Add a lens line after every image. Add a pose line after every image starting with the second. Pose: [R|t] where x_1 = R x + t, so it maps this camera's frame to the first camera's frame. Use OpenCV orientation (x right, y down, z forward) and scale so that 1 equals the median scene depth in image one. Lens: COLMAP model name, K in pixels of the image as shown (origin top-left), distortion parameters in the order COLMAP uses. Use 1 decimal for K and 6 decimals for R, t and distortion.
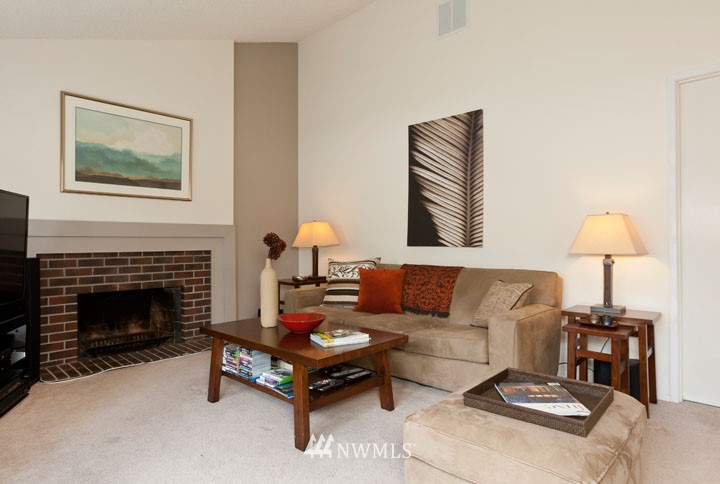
lens RADIAL K [[424.9, 0, 360.8], [0, 424.9, 236.7], [0, 0, 1]] dist [-0.002535, -0.000278]
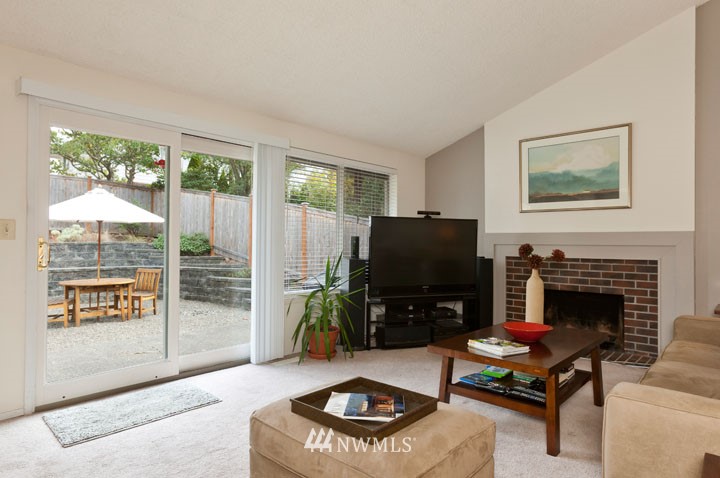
lens RADIAL K [[420.2, 0, 360.0], [0, 420.2, 239.0], [0, 0, 1]] dist [-0.002794, -0.000315]
pose [[0.023460, -0.008290, -0.999690, 0.556382], [-0.000563, 0.999965, -0.008305, -0.005695], [0.999725, 0.000757, 0.023455, 0.374924]]
